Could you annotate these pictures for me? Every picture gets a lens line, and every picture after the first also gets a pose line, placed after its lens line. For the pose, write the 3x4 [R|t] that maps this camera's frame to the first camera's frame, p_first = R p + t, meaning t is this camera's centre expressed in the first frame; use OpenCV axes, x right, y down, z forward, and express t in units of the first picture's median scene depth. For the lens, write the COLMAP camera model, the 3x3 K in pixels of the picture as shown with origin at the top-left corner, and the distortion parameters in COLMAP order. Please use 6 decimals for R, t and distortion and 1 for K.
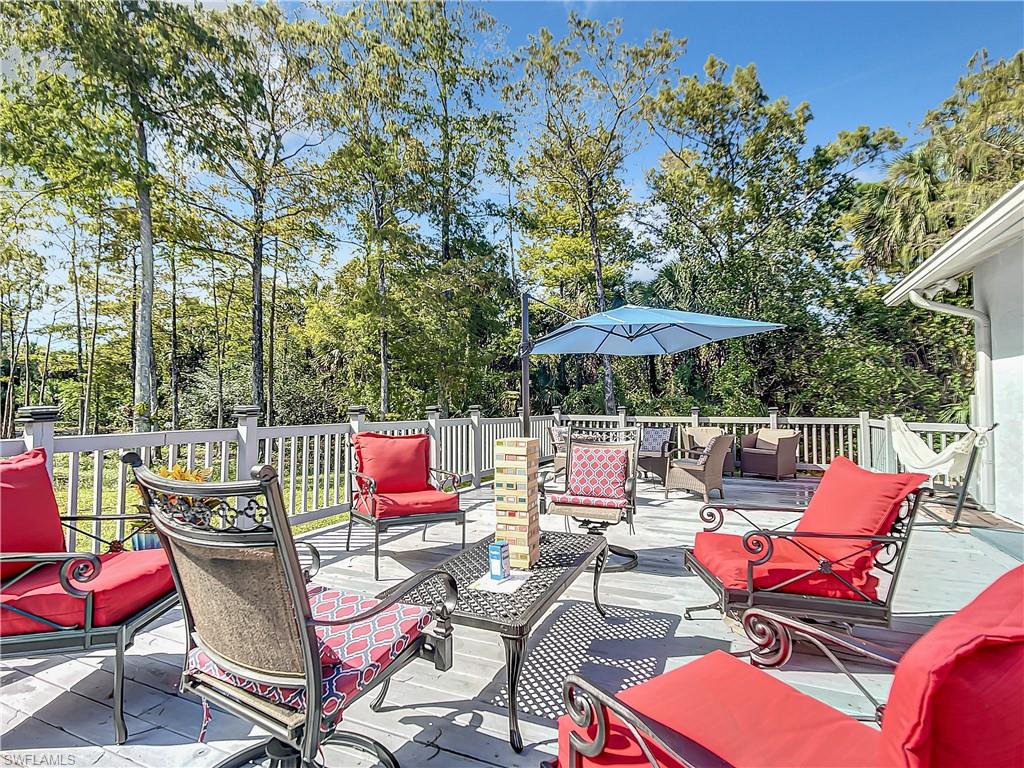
lens RADIAL K [[546.7, 0, 512.0], [0, 546.7, 384.0], [0, 0, 1]] dist [-0.026784, 0.000670]
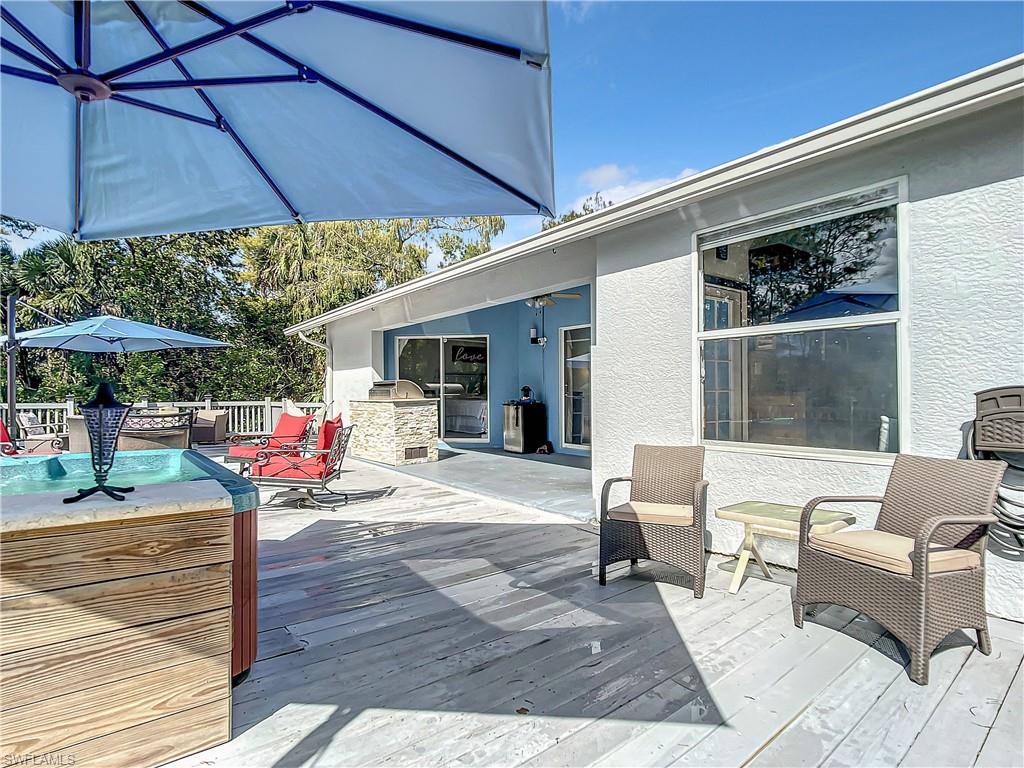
lens RADIAL K [[517.9, 0, 512.0], [0, 517.9, 384.0], [0, 0, 1]] dist [-0.047539, 0.021213]
pose [[0.483954, 0.011760, 0.875015, -0.162283], [-0.030373, 0.999533, 0.003365, -0.007521], [-0.874566, -0.028206, 0.484085, -0.181561]]
